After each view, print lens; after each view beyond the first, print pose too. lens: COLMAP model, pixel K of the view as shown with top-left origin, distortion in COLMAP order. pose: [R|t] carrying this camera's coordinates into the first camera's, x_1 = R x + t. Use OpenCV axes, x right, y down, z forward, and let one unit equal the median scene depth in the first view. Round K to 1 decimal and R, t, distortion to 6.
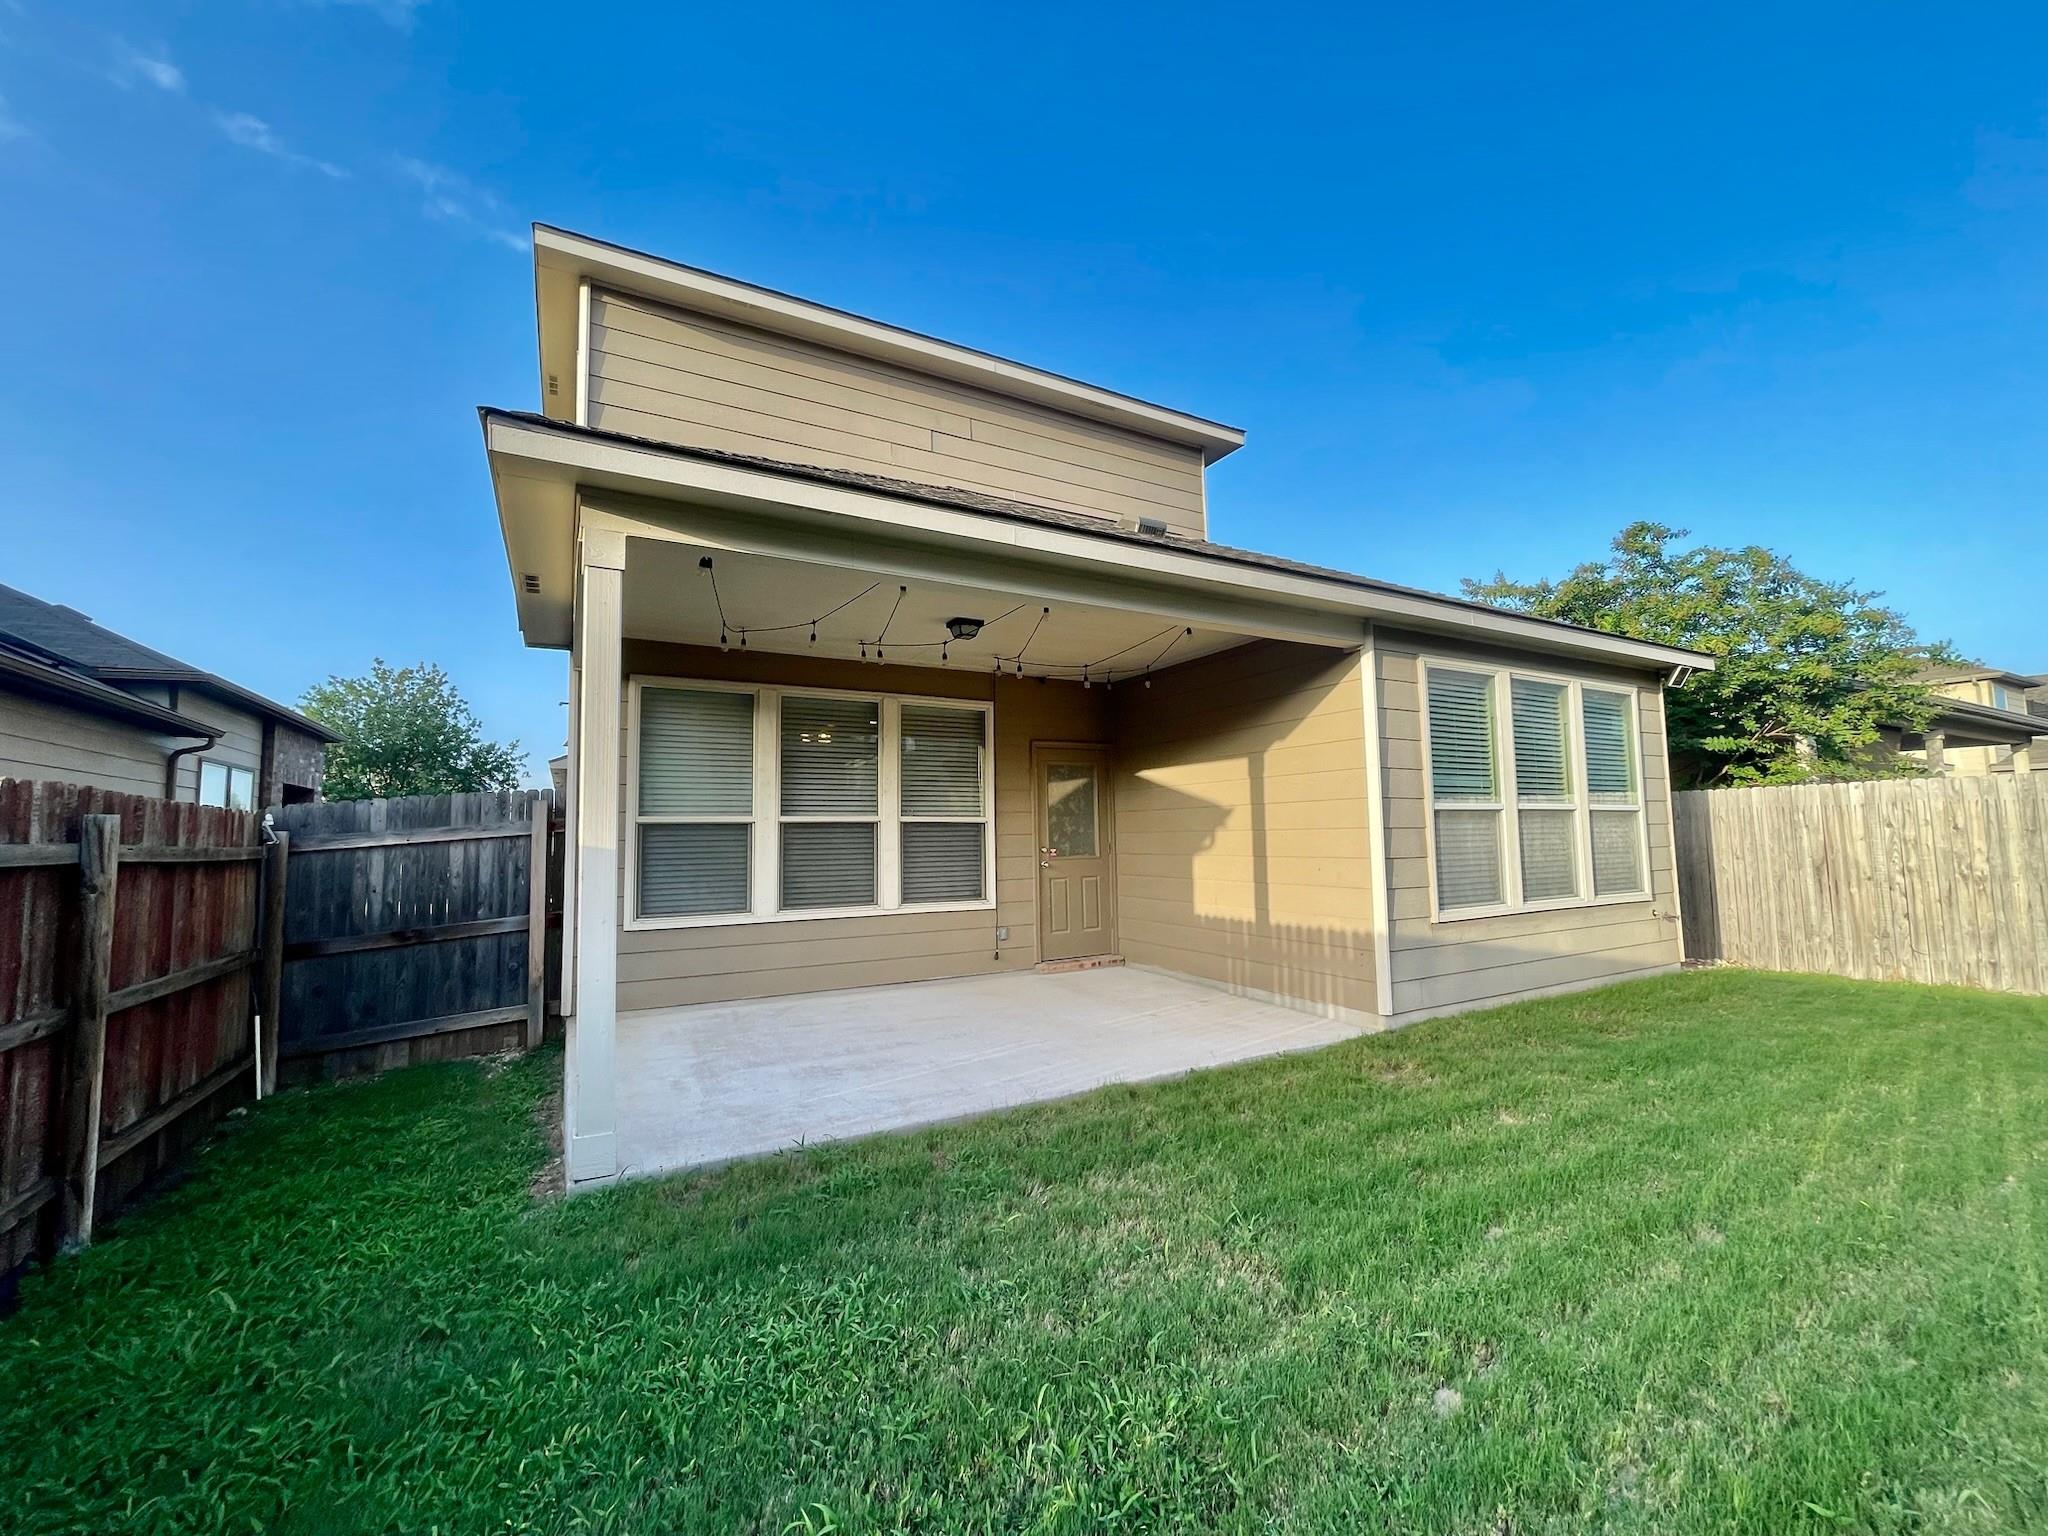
lens RADIAL K [[819.8, 0, 1022.9], [0, 819.8, 771.3], [0, 0, 1]] dist [-0.000131, -0.000648]
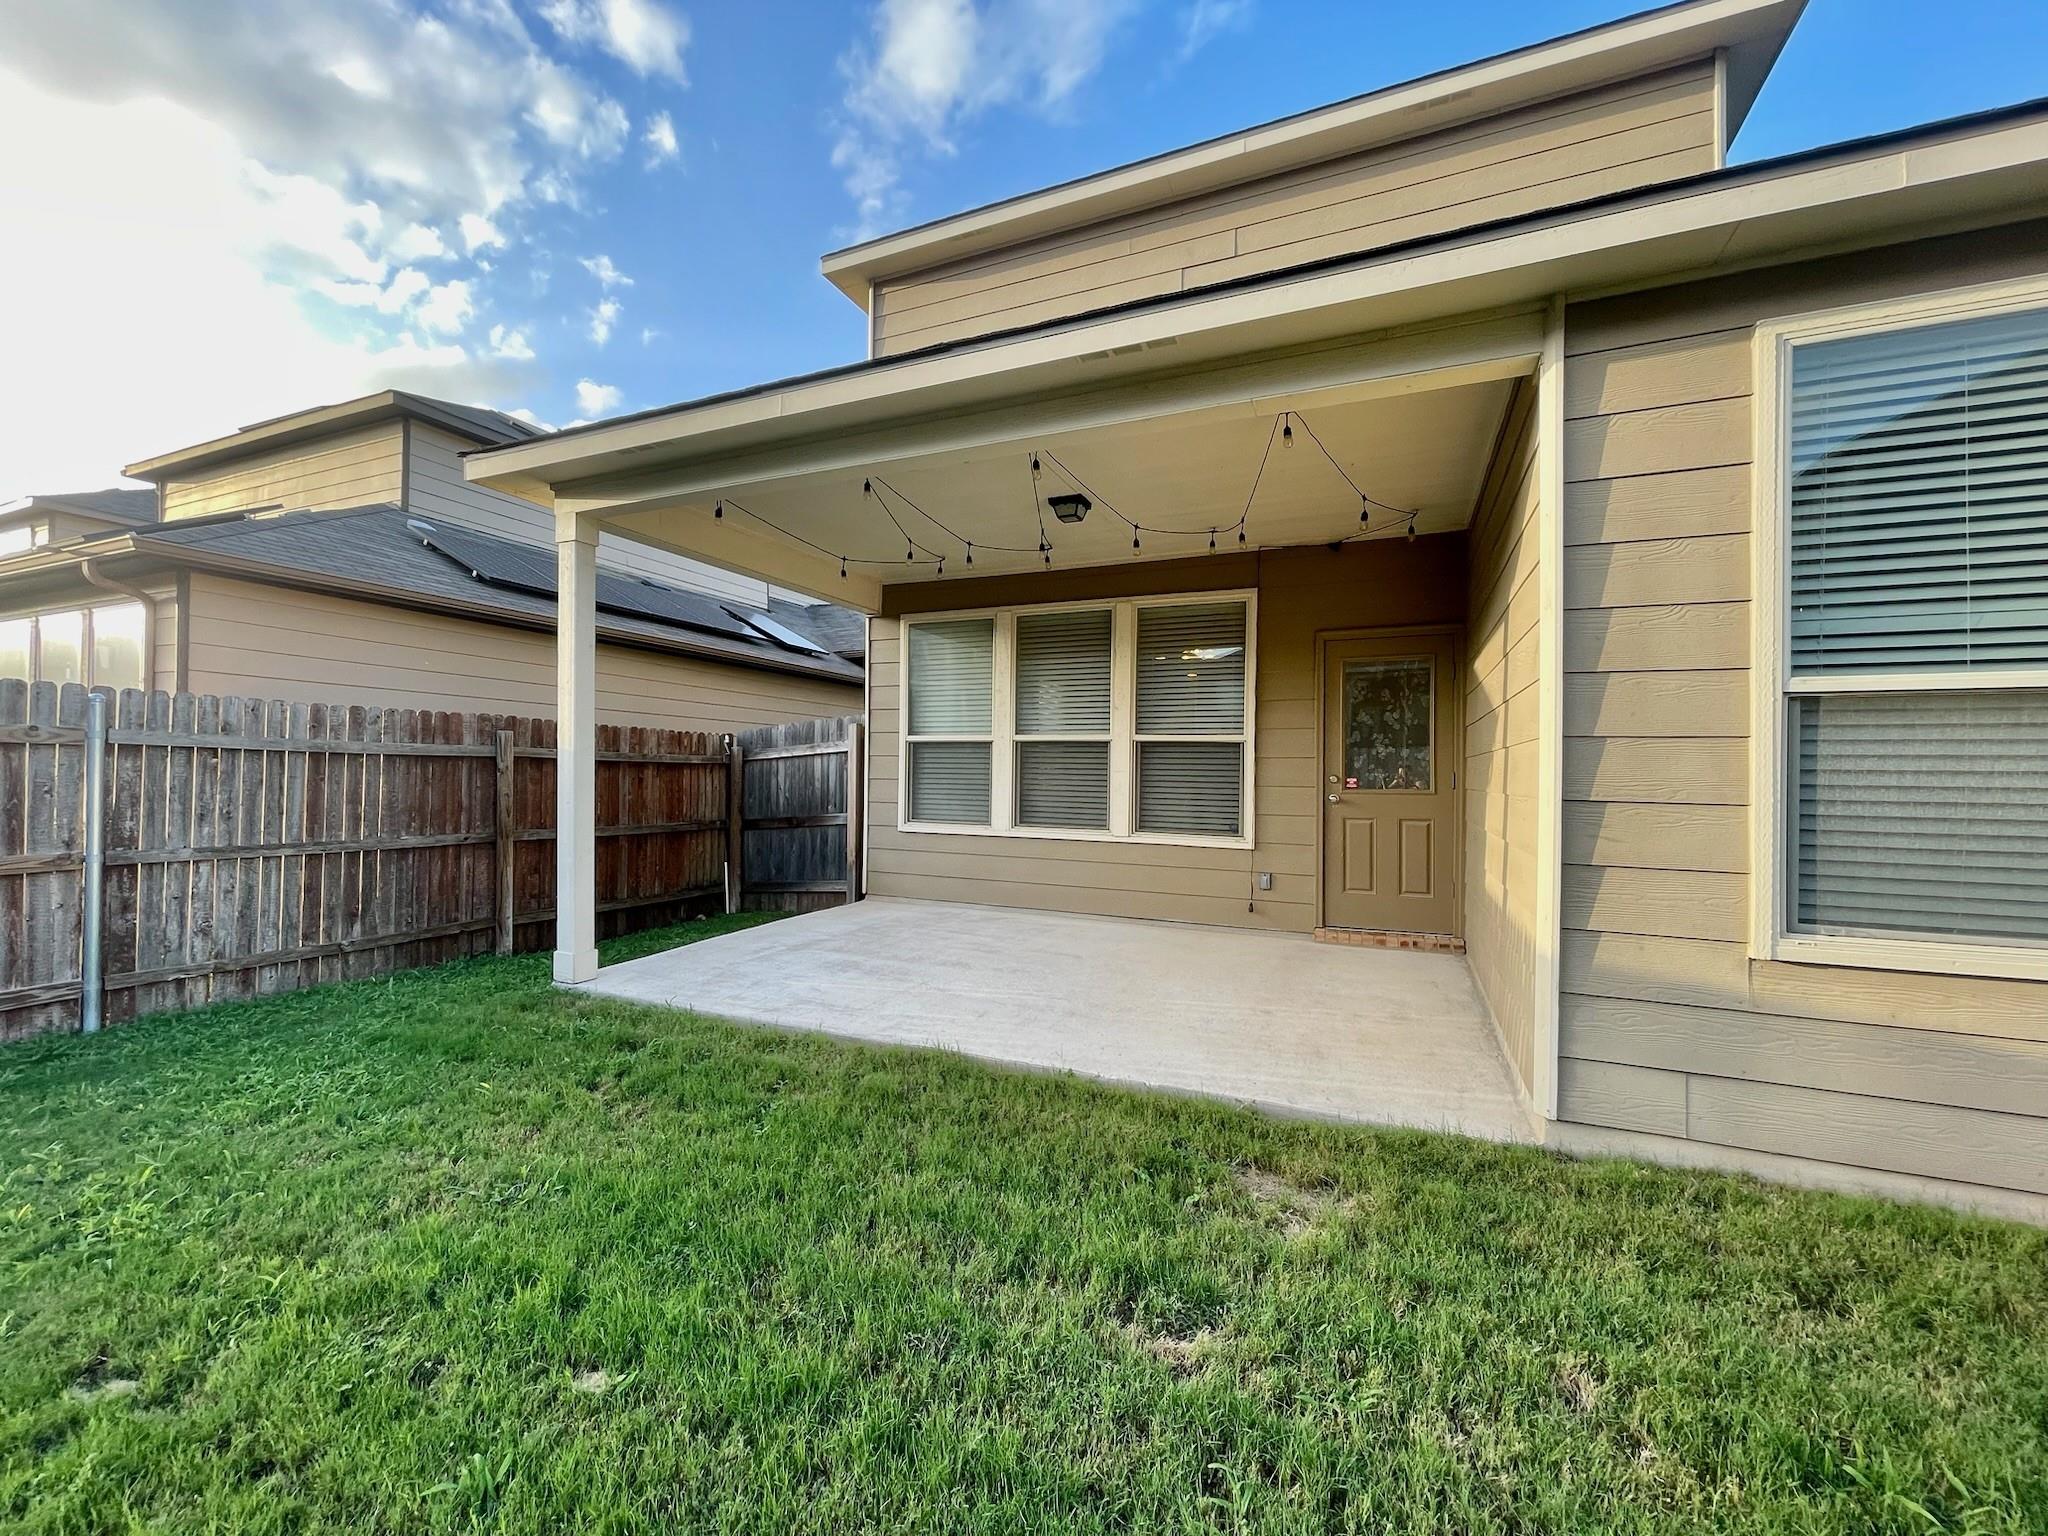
lens RADIAL K [[819.8, 0, 1028.0], [0, 819.8, 766.9], [0, 0, 1]] dist [-0.000131, -0.000648]
pose [[0.612988, 0.017502, -0.789898, 0.580005], [0.039507, 0.997825, 0.052767, 0.045709], [0.789104, -0.063552, 0.610964, 0.428496]]
